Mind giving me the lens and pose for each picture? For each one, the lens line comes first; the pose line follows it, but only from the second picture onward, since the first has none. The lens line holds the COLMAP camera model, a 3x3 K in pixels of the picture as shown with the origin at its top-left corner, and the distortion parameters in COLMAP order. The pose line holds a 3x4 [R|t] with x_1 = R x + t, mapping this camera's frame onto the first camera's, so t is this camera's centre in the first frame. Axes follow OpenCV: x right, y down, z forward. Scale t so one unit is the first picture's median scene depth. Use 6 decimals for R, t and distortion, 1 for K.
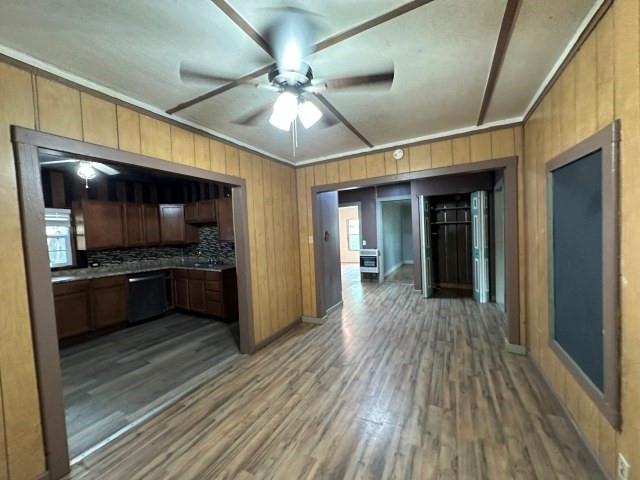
lens RADIAL K [[257.4, 0, 320.5], [0, 257.4, 239.8], [0, 0, 1]] dist [-0.004021, 0.001394]
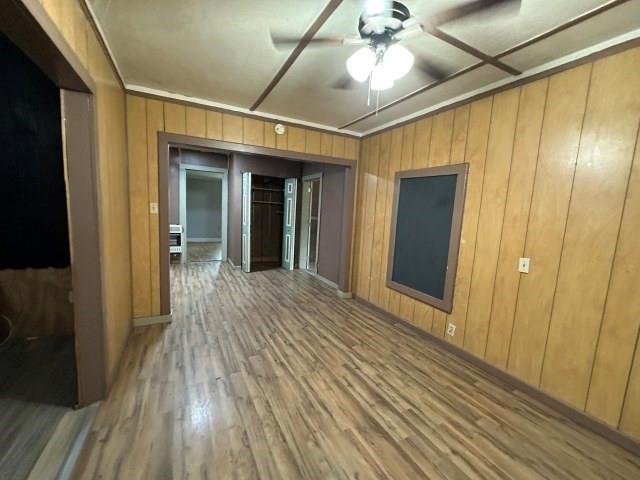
lens RADIAL K [[257.4, 0, 319.8], [0, 257.4, 238.3], [0, 0, 1]] dist [-0.004021, 0.001394]
pose [[0.565960, -0.018882, 0.824217, -0.470085], [-0.045077, 0.997534, 0.053805, 0.030448], [-0.823200, -0.067604, 0.563713, 0.300081]]
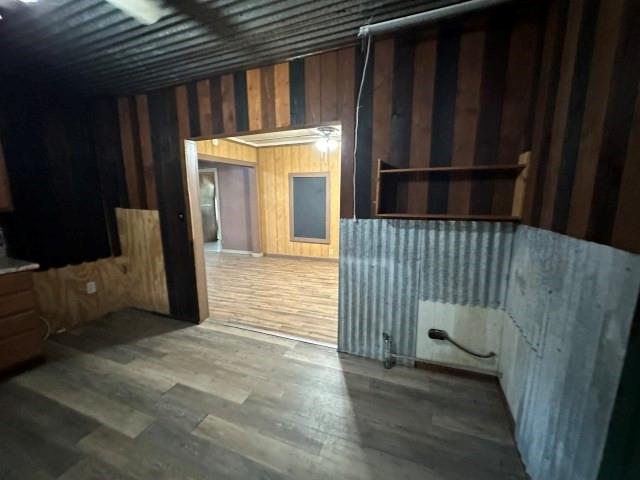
lens RADIAL K [[257.4, 0, 319.4], [0, 257.4, 239.1], [0, 0, 1]] dist [-0.004021, 0.001394]
pose [[-0.108138, -0.122309, 0.986583, -1.268671], [0.047617, 0.990627, 0.128030, 0.038195], [-0.992995, 0.060823, -0.101301, 0.654985]]
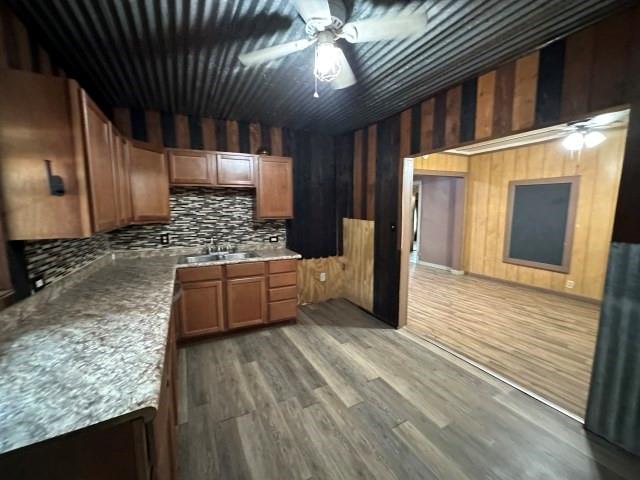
lens RADIAL K [[257.4, 0, 320.1], [0, 257.4, 239.1], [0, 0, 1]] dist [-0.004021, 0.001394]
pose [[0.569368, -0.059505, 0.819926, -1.297130], [0.012903, 0.997901, 0.063461, 0.030842], [-0.821981, -0.025553, 0.568941, 0.703844]]
